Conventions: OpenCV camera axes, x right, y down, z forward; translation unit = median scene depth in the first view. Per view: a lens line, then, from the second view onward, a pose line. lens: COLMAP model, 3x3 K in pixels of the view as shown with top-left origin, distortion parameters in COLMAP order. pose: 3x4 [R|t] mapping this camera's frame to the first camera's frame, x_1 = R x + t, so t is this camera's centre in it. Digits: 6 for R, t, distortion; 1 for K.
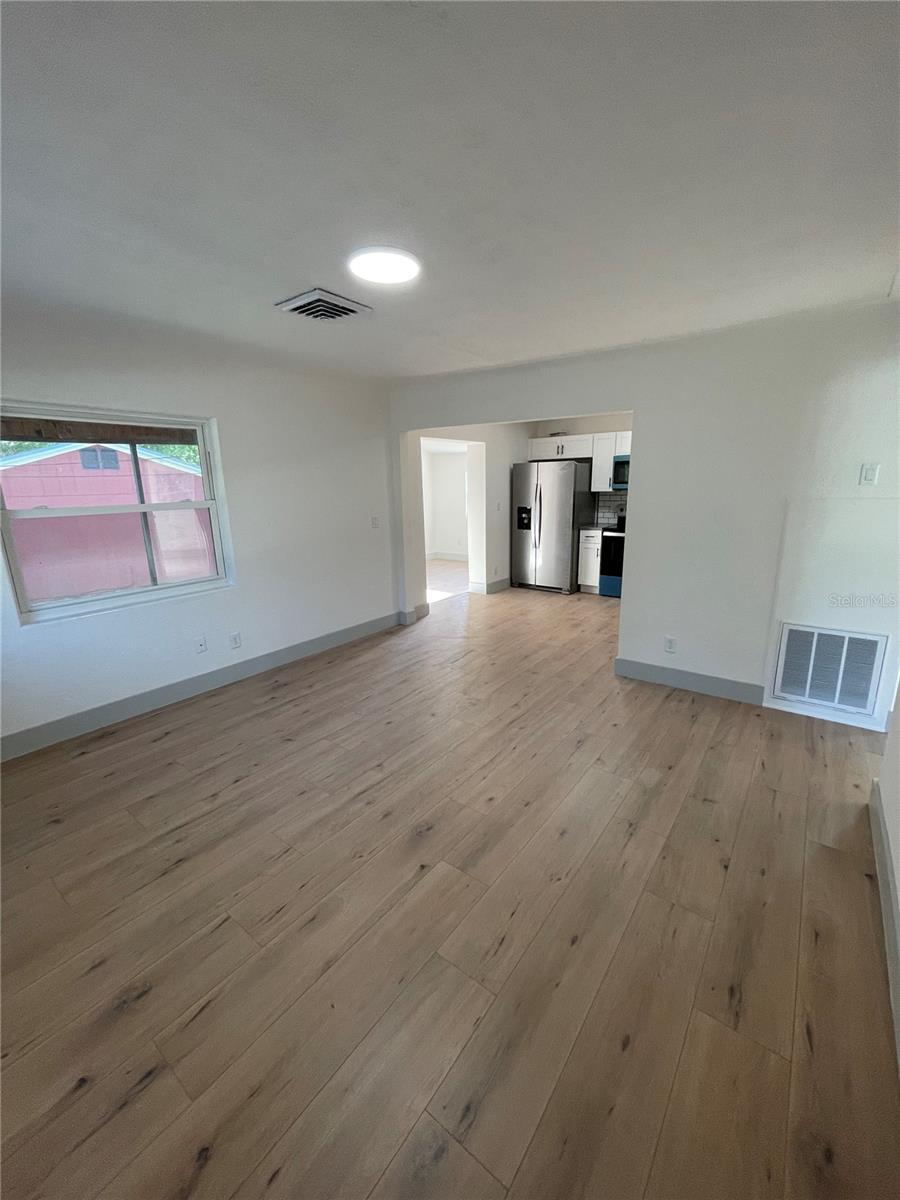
lens RADIAL K [[485.7, 0, 444.7], [0, 485.7, 600.8], [0, 0, 1]] dist [0.000225, -0.001134]
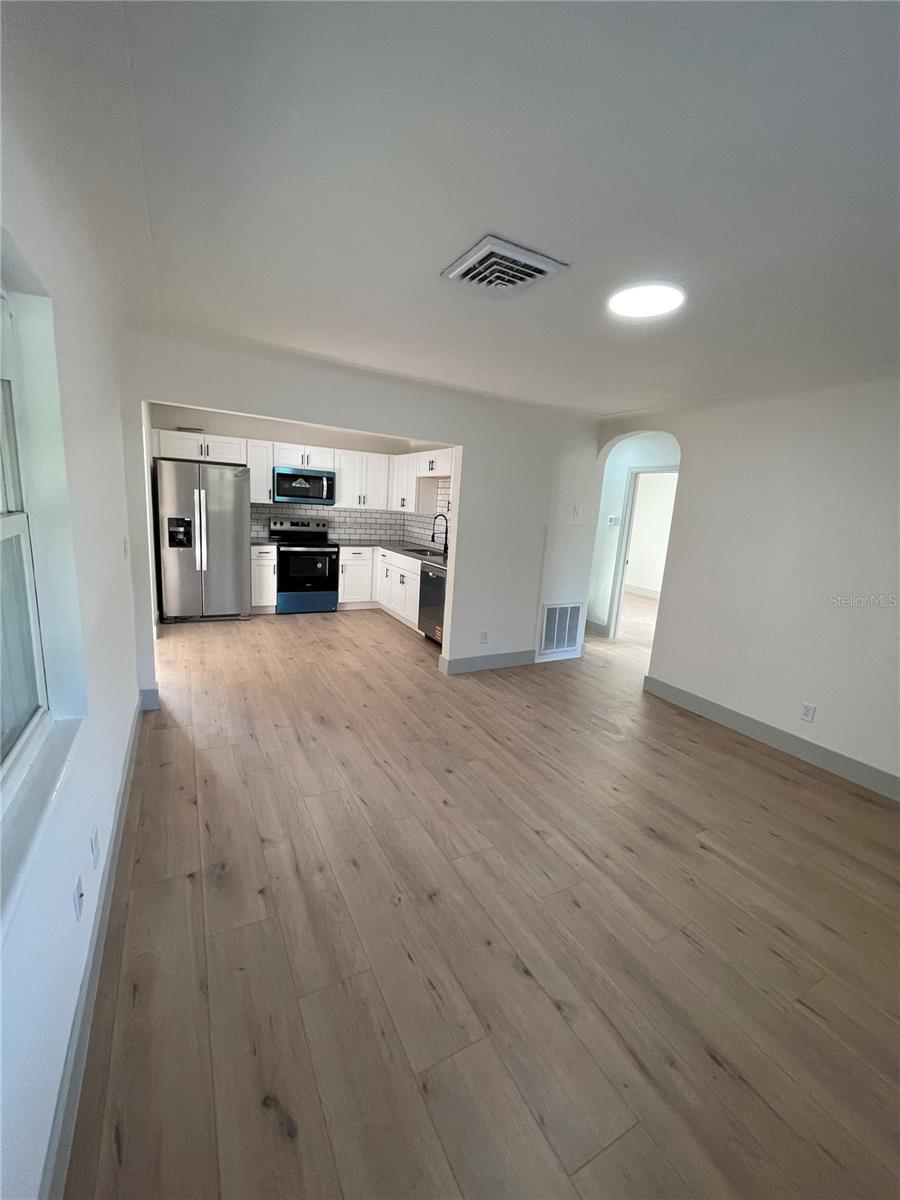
lens RADIAL K [[485.7, 0, 453.3], [0, 485.7, 596.0], [0, 0, 1]] dist [0.000225, -0.001134]
pose [[0.398382, -0.130671, 0.907864, -0.670782], [0.147519, 0.986043, 0.077190, -0.119014], [-0.905279, 0.103176, 0.412098, 0.535796]]
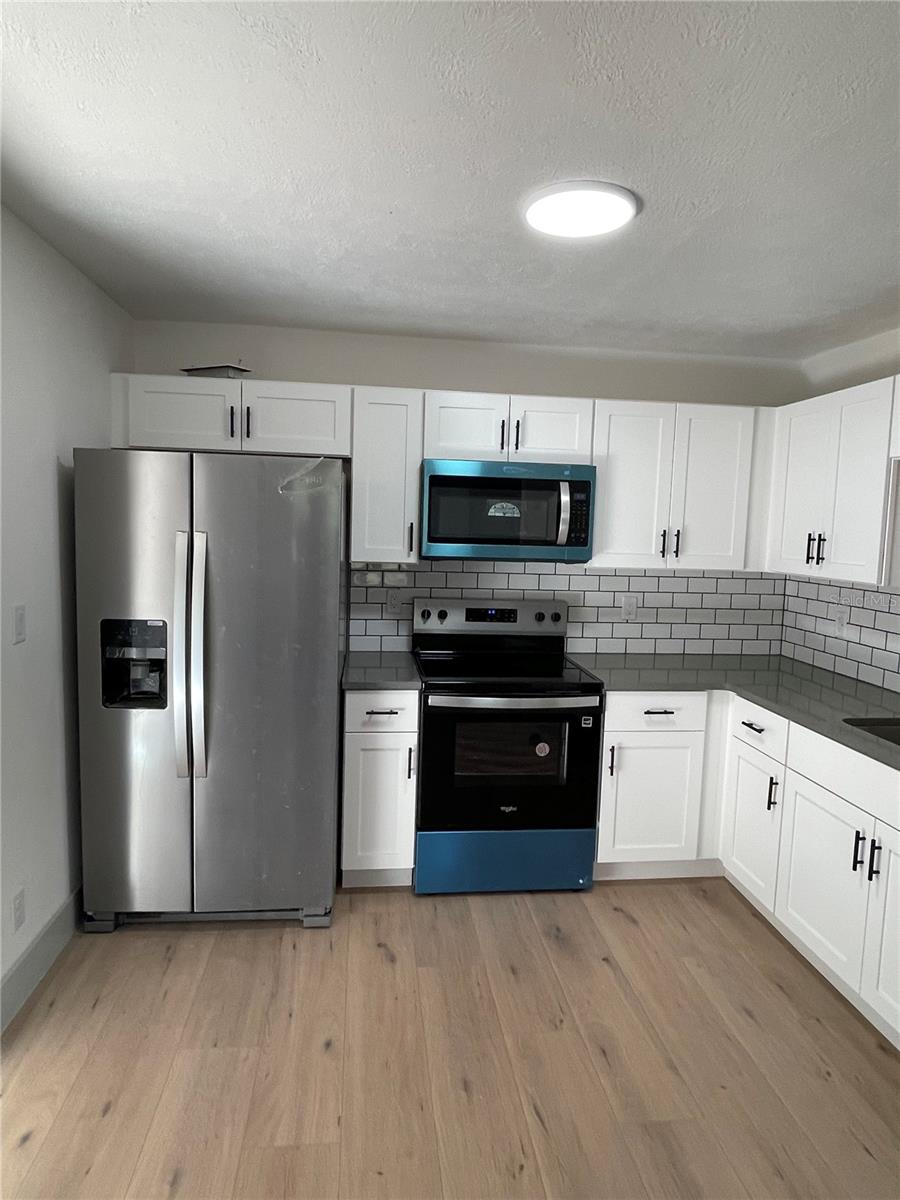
lens RADIAL K [[710.7, 0, 441.4], [0, 710.7, 585.2], [0, 0, 1]] dist [0.007253, -0.002205]
pose [[0.717308, -0.021898, 0.696412, 0.037370], [0.123709, 0.987628, -0.096367, -0.276483], [-0.685686, 0.155277, 0.711143, 1.107796]]
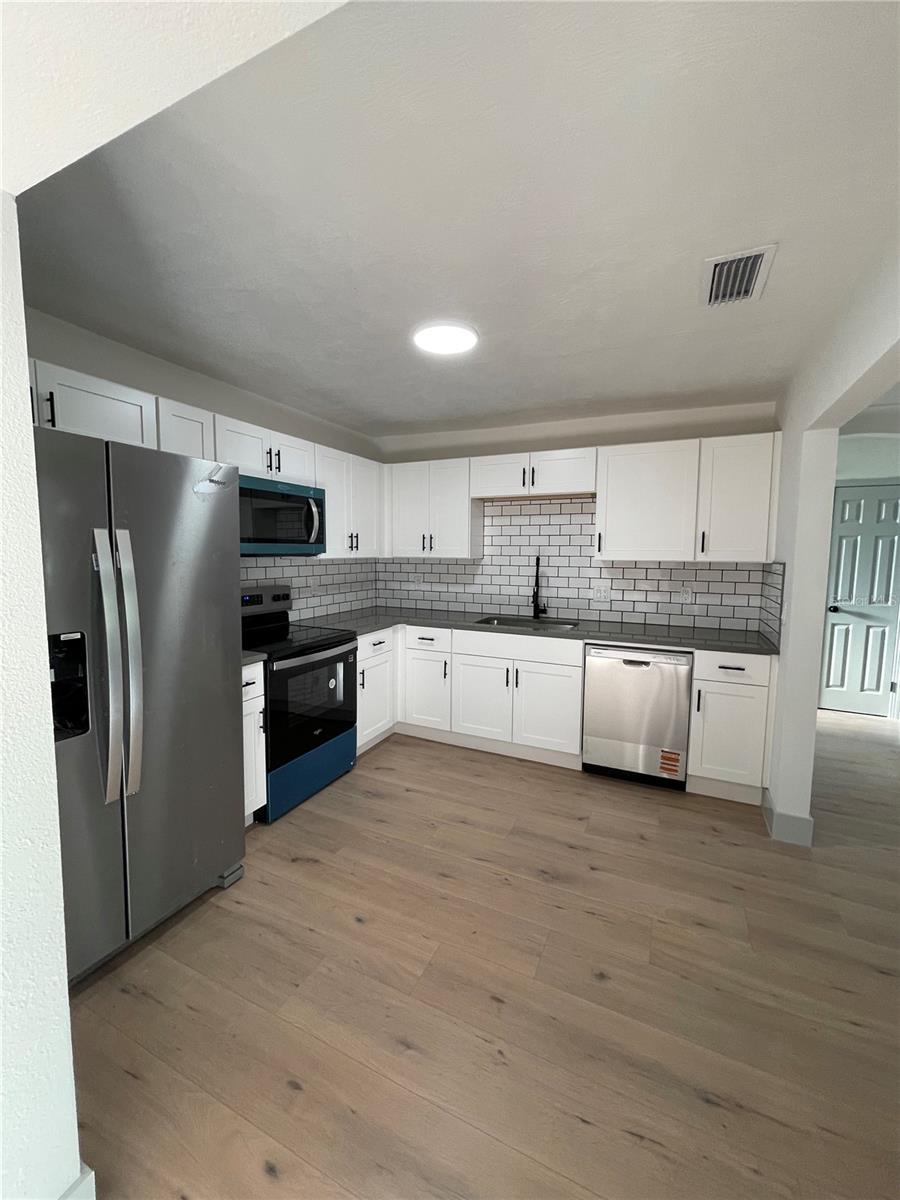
lens RADIAL K [[485.7, 0, 451.7], [0, 485.7, 593.3], [0, 0, 1]] dist [0.000225, -0.001134]
pose [[-0.213442, -0.071923, 0.974305, -0.127103], [0.229480, 0.965693, 0.121560, -0.348866], [-0.949622, 0.249529, -0.189615, 1.541052]]
